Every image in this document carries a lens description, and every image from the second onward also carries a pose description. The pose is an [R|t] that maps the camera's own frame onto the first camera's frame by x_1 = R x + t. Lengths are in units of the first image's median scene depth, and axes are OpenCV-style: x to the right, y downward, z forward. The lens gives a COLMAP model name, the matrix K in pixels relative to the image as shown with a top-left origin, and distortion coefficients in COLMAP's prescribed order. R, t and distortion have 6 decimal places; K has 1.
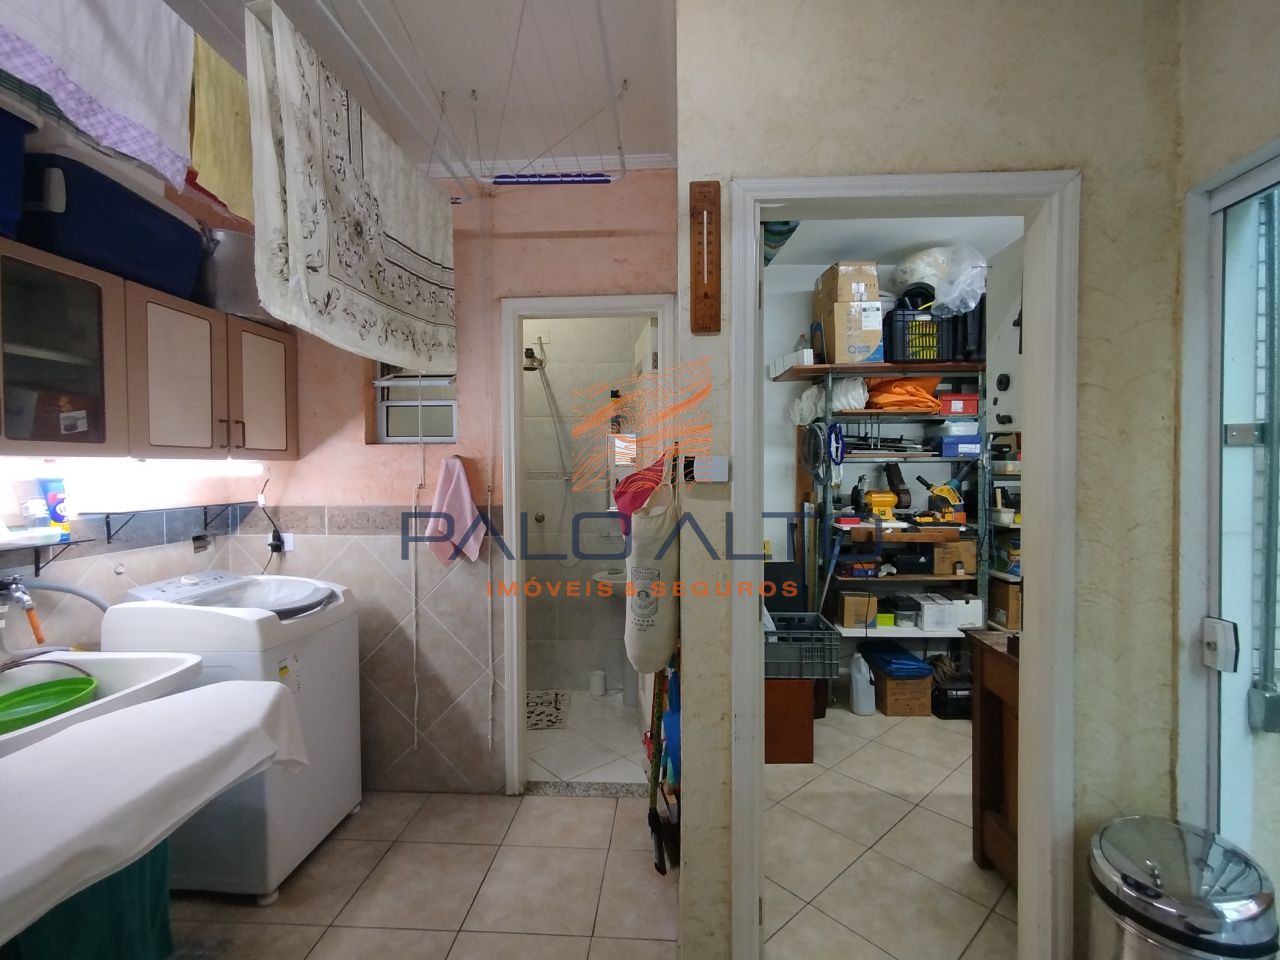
lens RADIAL K [[599.6, 0, 635.6], [0, 599.6, 480.2], [0, 0, 1]] dist [-0.010181, 0.002797]
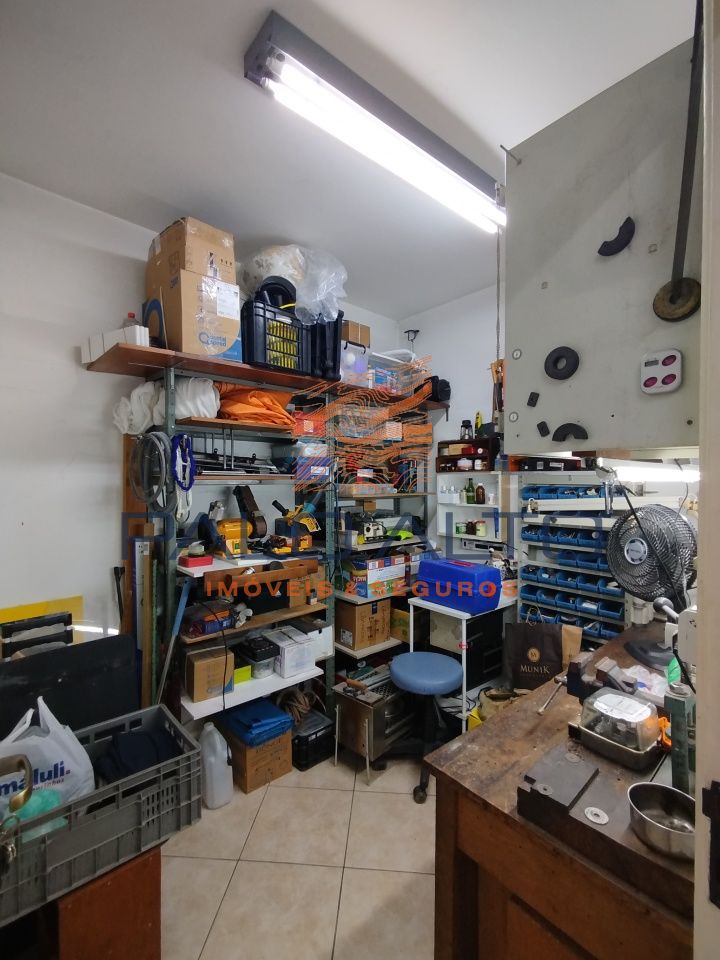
lens RADIAL K [[449.7, 0, 366.2], [0, 449.7, 485.1], [0, 0, 1]] dist [-0.010181, 0.002797]
pose [[0.716719, -0.003705, 0.697352, 0.106904], [0.006697, 0.999976, -0.001570, -0.028387], [-0.697330, 0.005795, 0.716727, 0.430979]]
